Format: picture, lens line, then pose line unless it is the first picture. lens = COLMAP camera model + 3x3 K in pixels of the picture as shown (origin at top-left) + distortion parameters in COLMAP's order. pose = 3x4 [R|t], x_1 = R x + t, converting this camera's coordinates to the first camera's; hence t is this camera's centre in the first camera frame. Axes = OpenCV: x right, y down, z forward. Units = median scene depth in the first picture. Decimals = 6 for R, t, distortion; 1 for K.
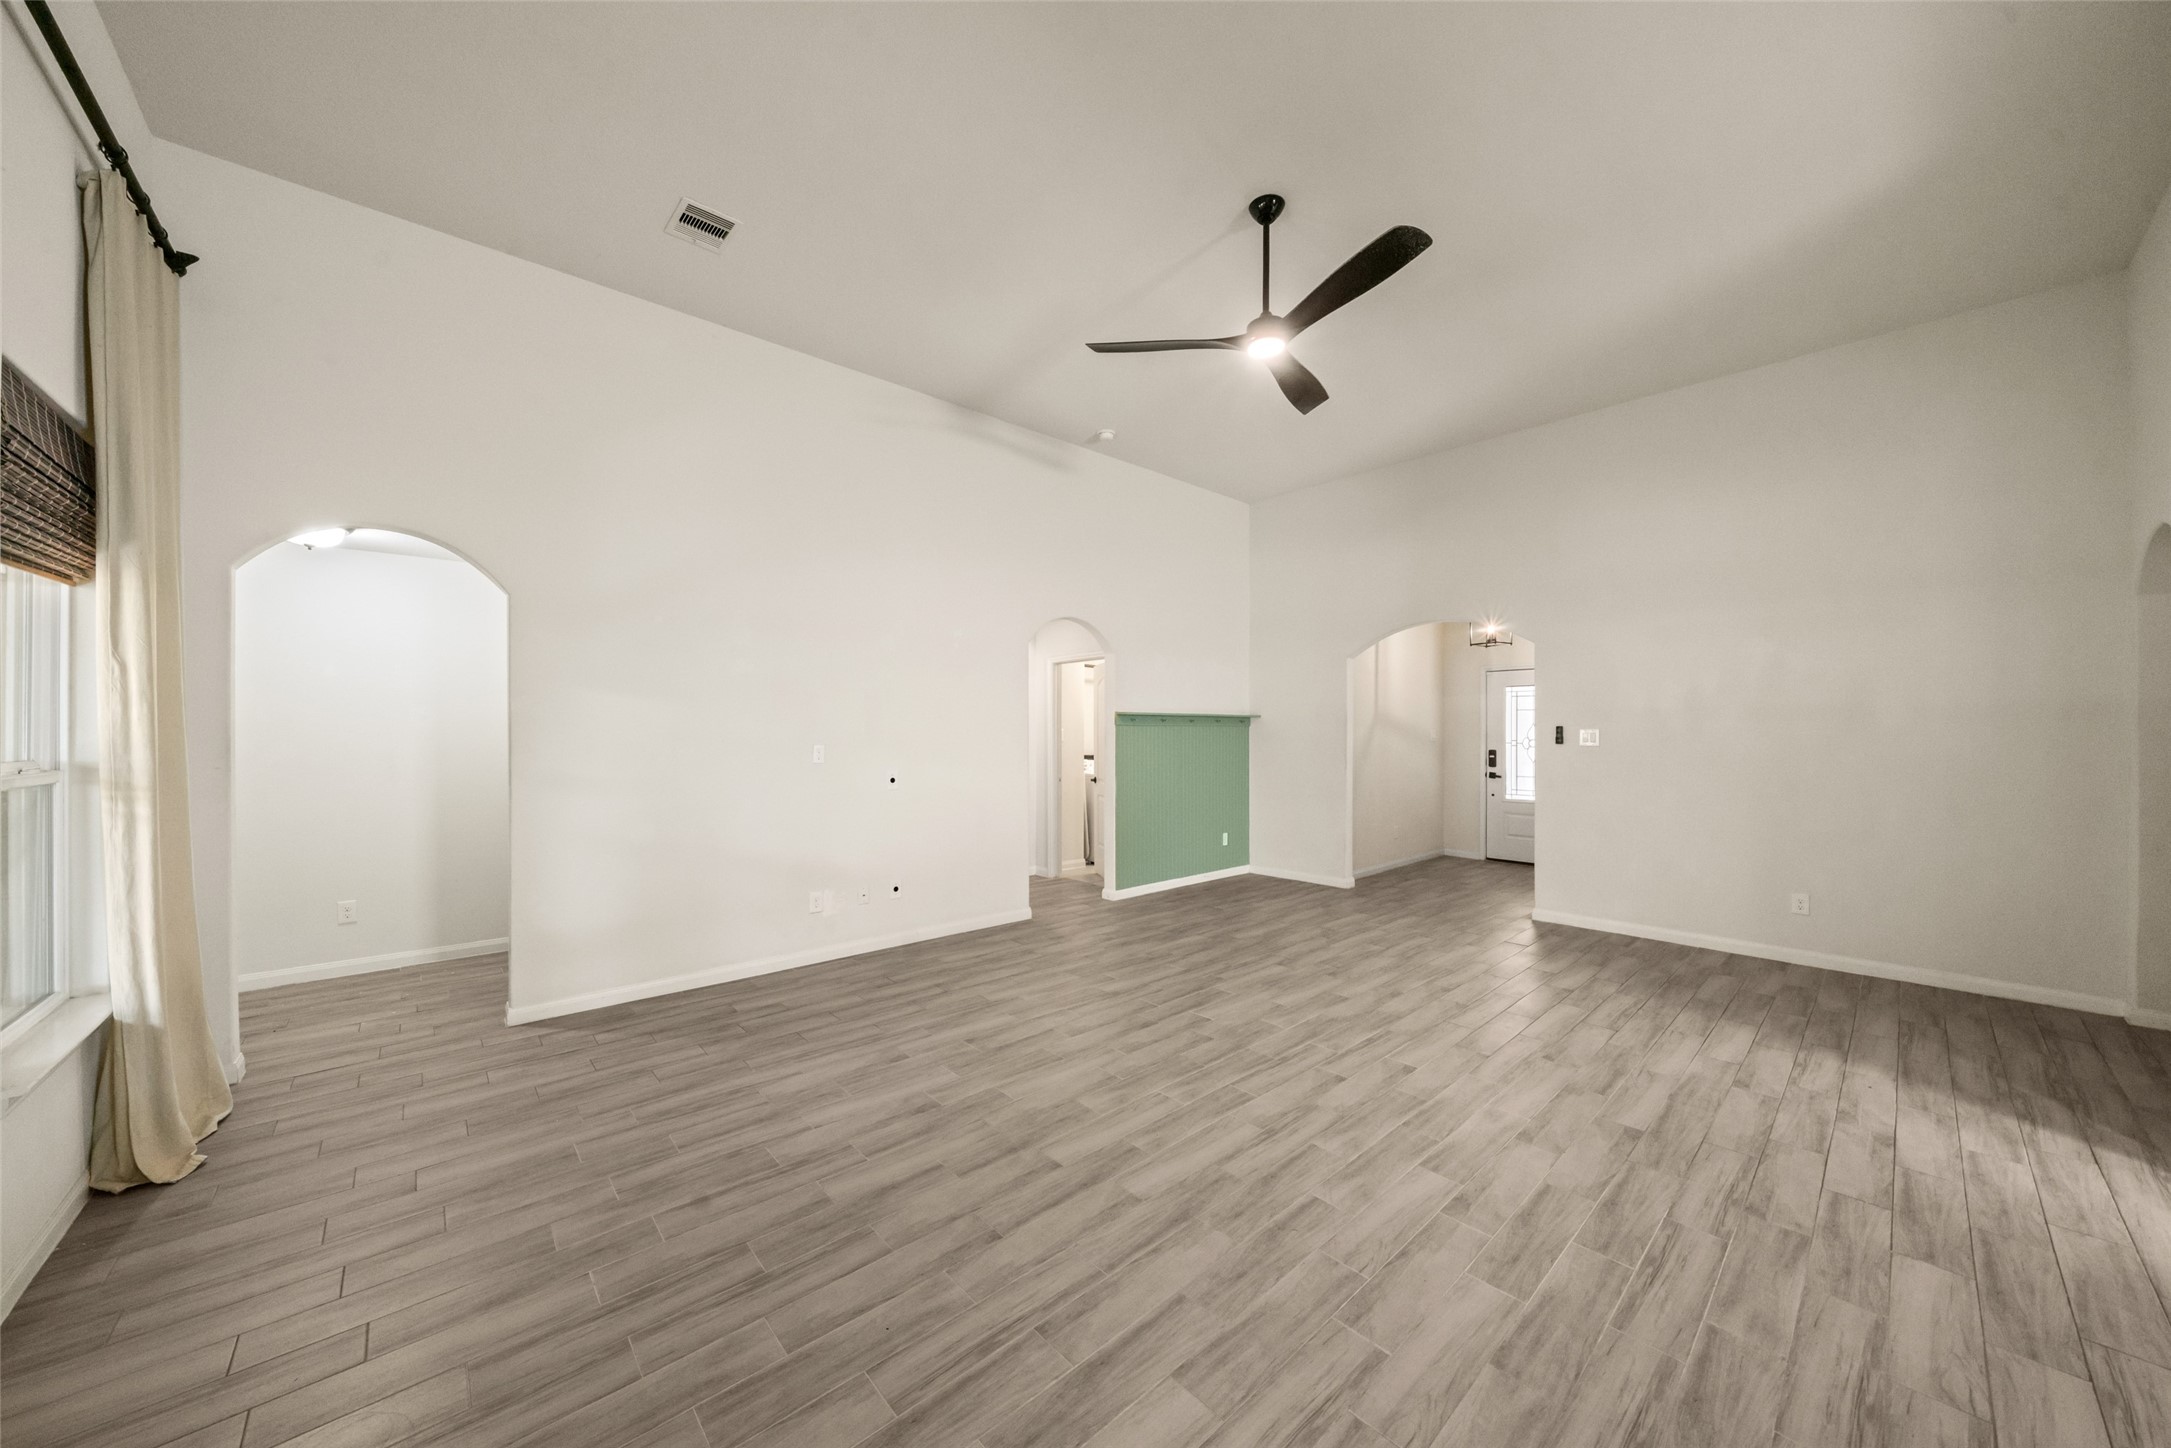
lens RADIAL K [[748.8, 0, 1081.2], [0, 748.8, 730.8], [0, 0, 1]] dist [-0.003391, -0.000145]
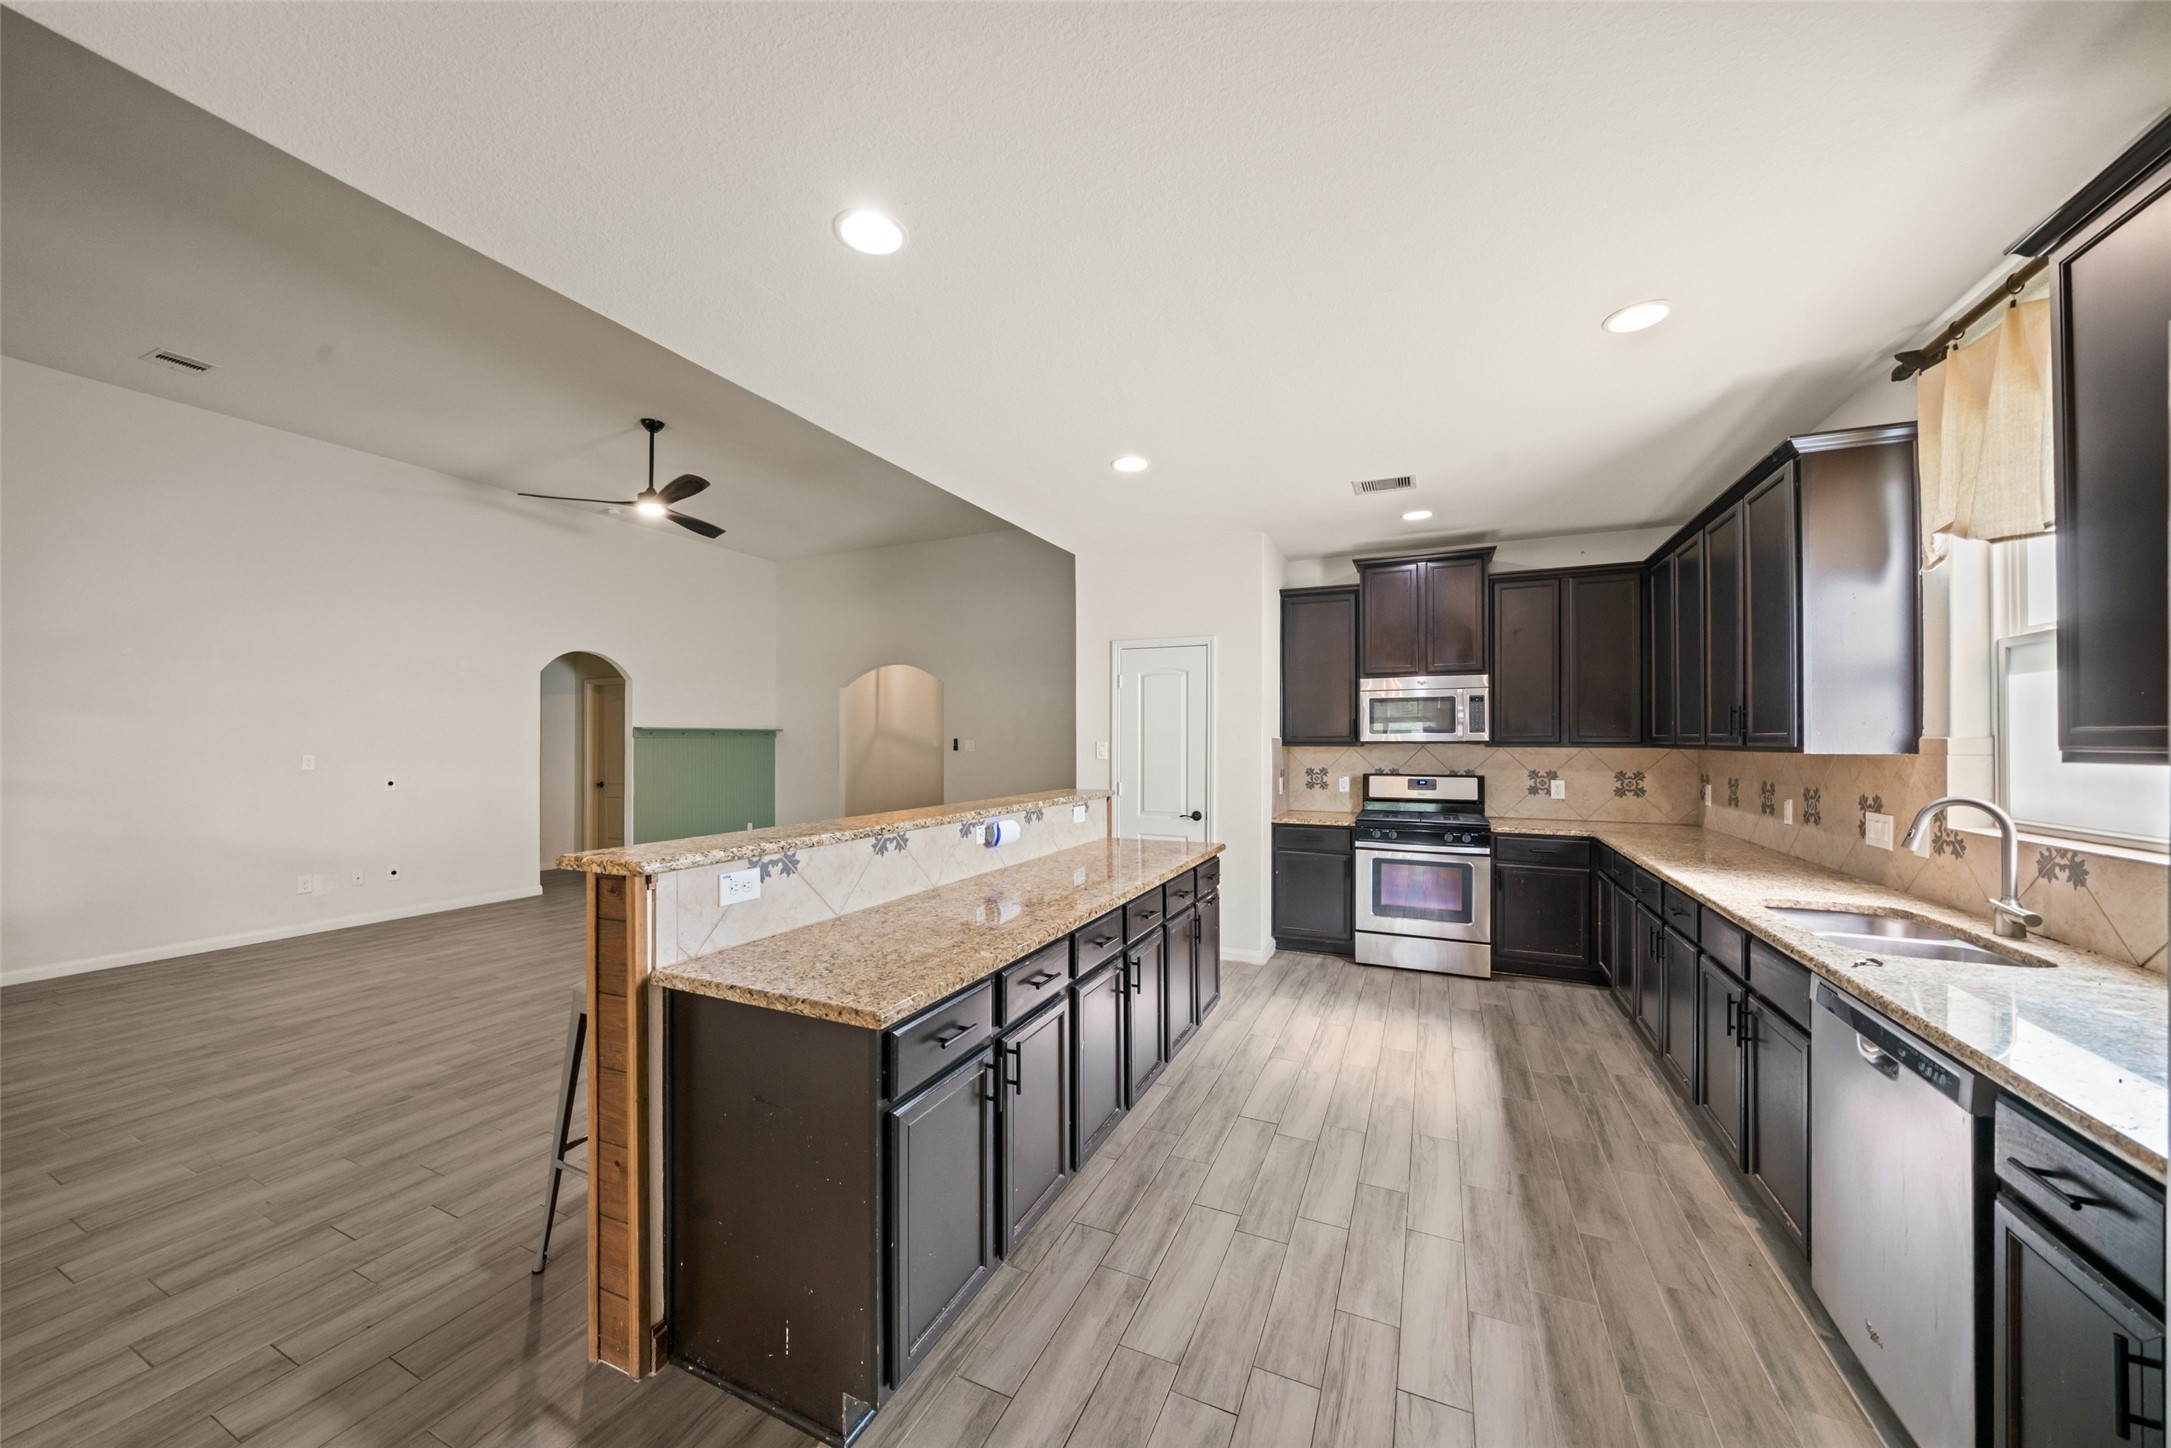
lens RADIAL K [[762.1, 0, 1081.8], [0, 762.1, 733.6], [0, 0, 1]] dist [-0.005227, -0.000002]
pose [[0.920219, 0.002239, 0.391398, 0.419380], [0.001559, 0.999955, -0.009386, -0.003529], [-0.391401, 0.009247, 0.920174, -0.810755]]
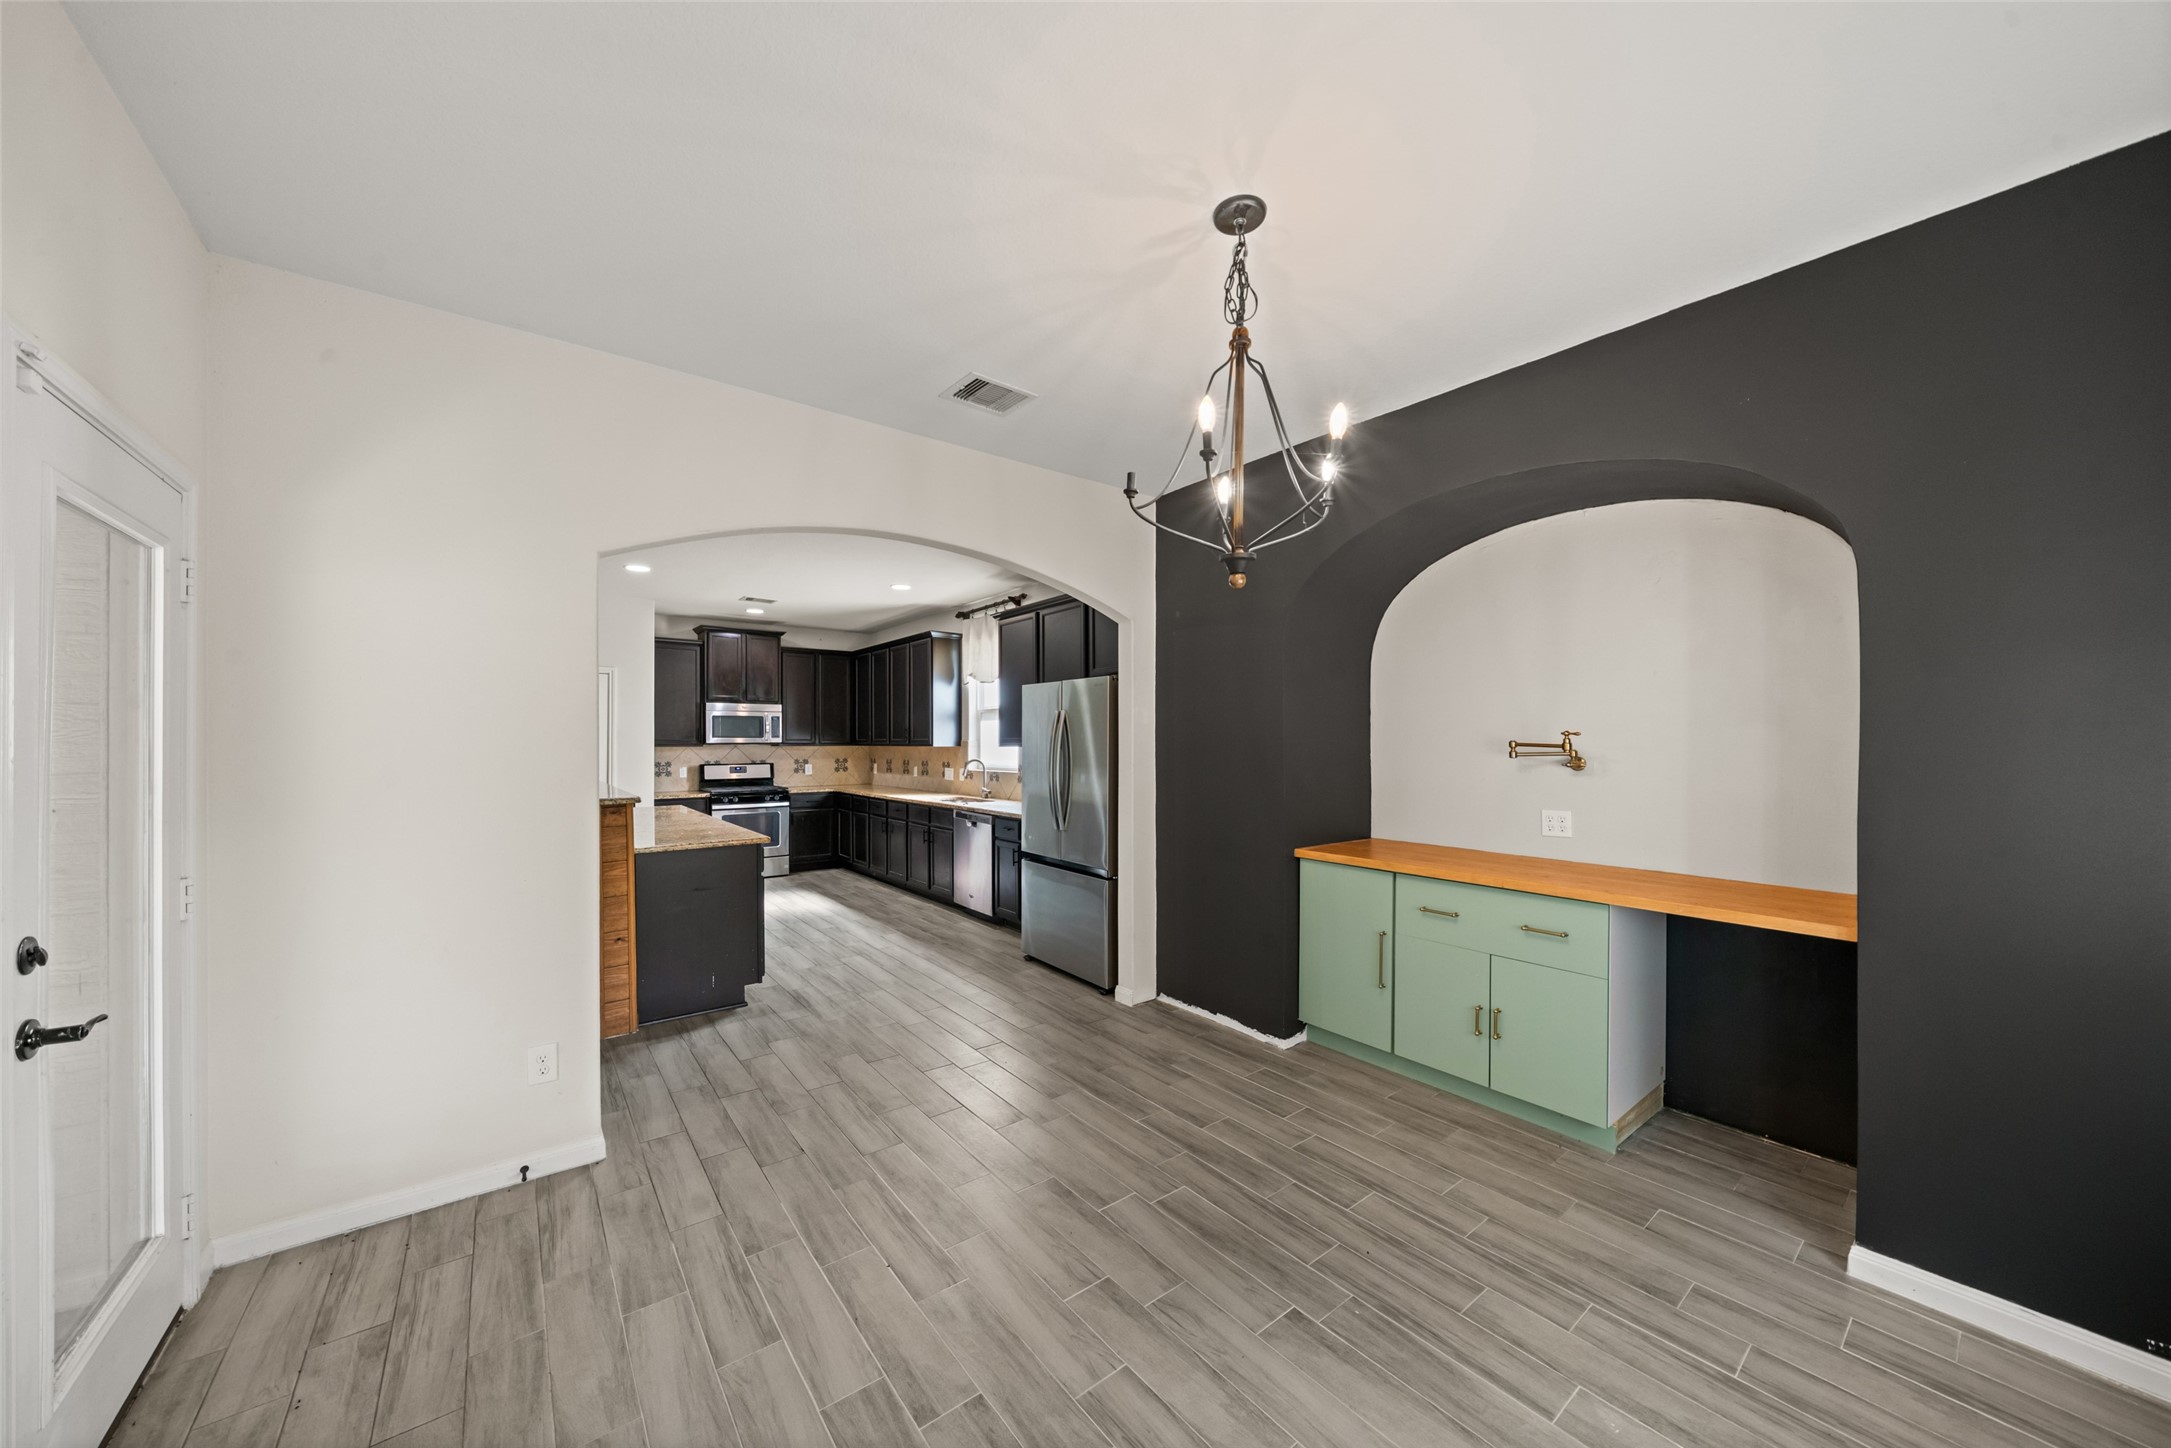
lens RADIAL K [[747.3, 0, 1083.4], [0, 747.3, 744.6], [0, 0, 1]] dist [-0.003670, 0.000069]
pose [[0.072634, -0.004732, 0.997347, -0.649983], [0.004592, 0.999980, 0.004410, -0.001840], [-0.997348, 0.004259, 0.072654, -0.957972]]
